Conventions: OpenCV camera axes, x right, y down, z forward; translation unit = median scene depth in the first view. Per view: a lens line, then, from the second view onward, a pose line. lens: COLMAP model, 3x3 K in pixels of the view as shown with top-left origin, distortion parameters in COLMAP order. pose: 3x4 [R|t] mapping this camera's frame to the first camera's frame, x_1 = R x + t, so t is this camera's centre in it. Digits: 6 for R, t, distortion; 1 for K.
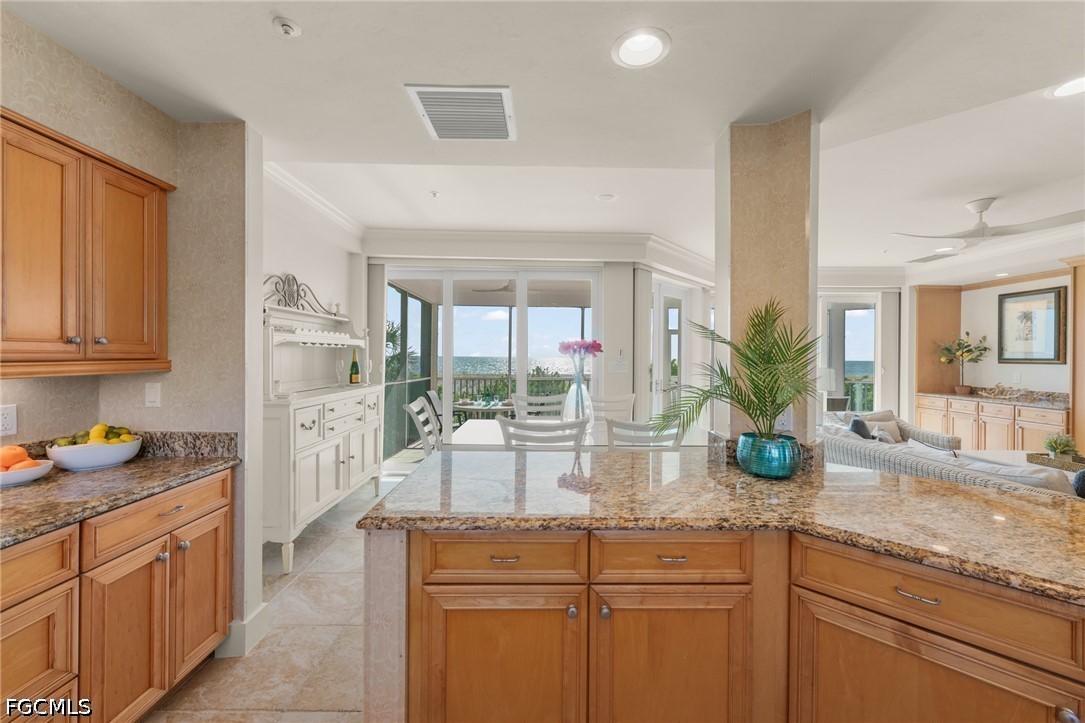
lens RADIAL K [[417.2, 0, 541.3], [0, 417.2, 356.8], [0, 0, 1]] dist [0.000489, 0.000100]
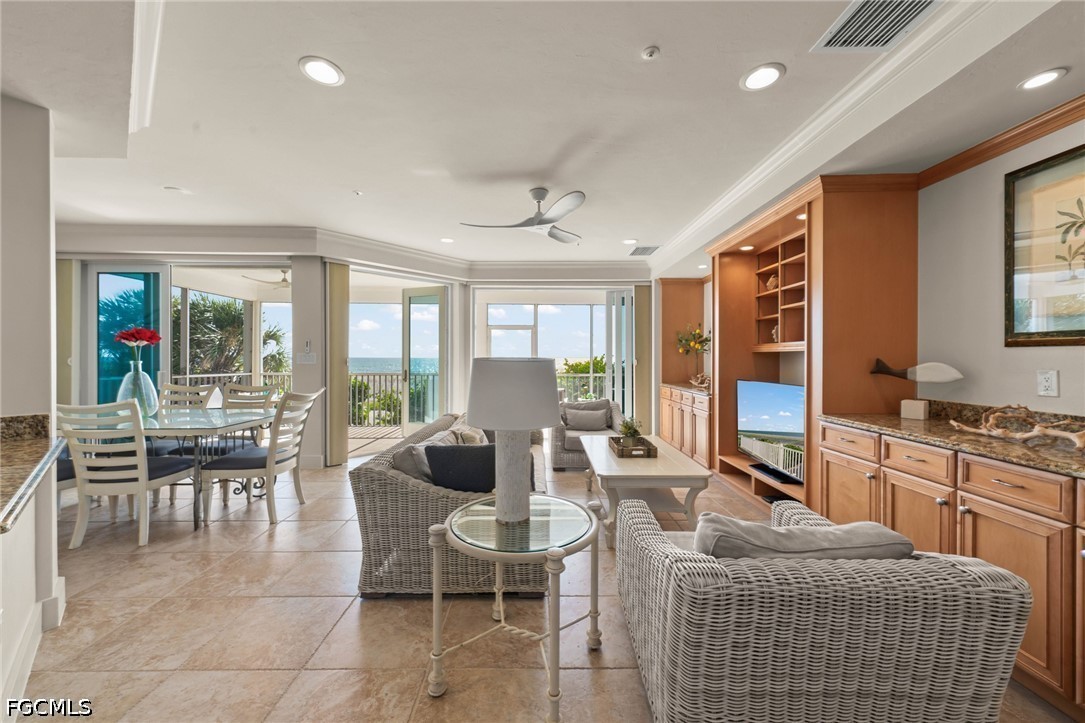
lens RADIAL K [[409.8, 0, 540.9], [0, 409.8, 358.3], [0, 0, 1]] dist [0.000617, 0.000119]
pose [[0.999969, -0.007231, 0.003256, 1.090470], [0.007224, 0.999972, 0.002123, 0.038274], [-0.003271, -0.002100, 0.999992, -0.010502]]
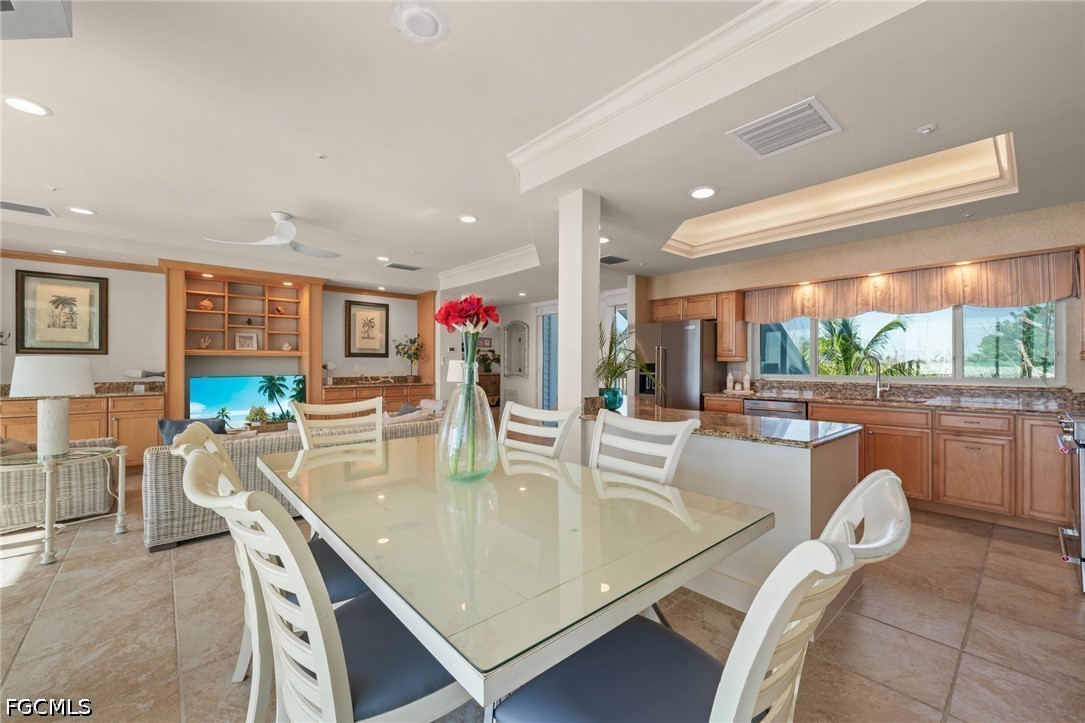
lens RADIAL K [[431.9, 0, 542.5], [0, 431.9, 363.2], [0, 0, 1]] dist [-0.000564, 0.000595]
pose [[-0.652452, -0.010046, 0.757763, -0.369674], [-0.007548, 0.999949, 0.006758, 0.035413], [-0.757792, -0.001311, -0.652495, 1.280576]]
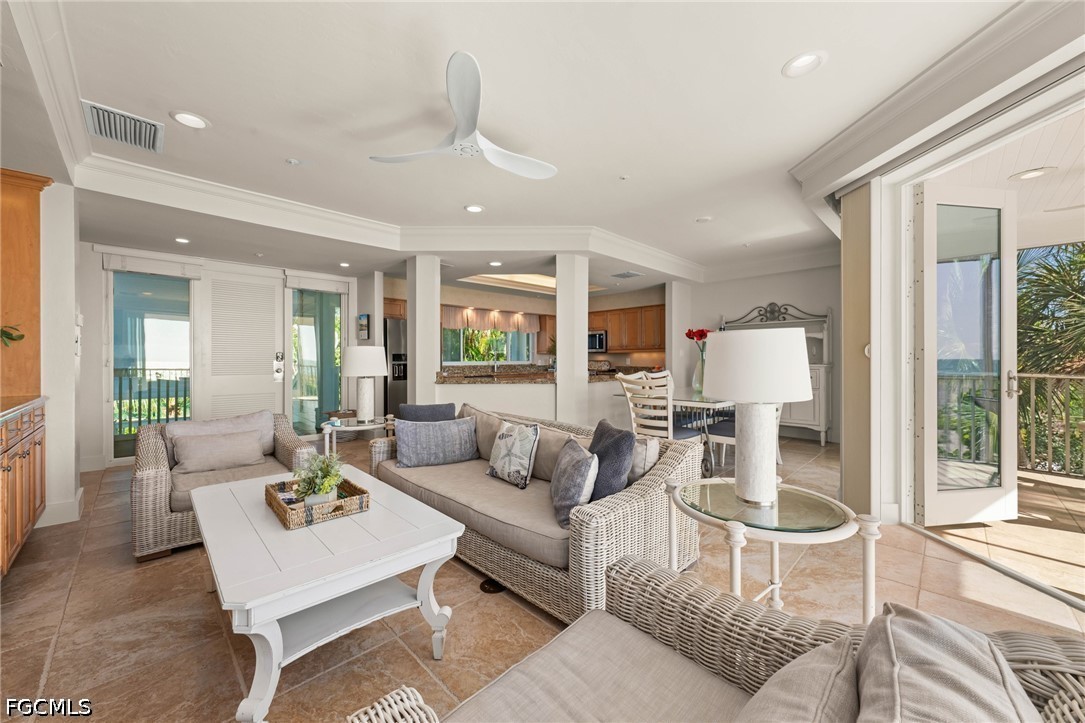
lens RADIAL K [[403.6, 0, 541.0], [0, 403.6, 362.8], [0, 0, 1]] dist [-0.001231, -0.000041]
pose [[-0.717477, 0.001262, -0.696582, 1.488051], [-0.005920, 0.999951, 0.007910, 0.069852], [0.696558, 0.009799, -0.717434, 1.630201]]
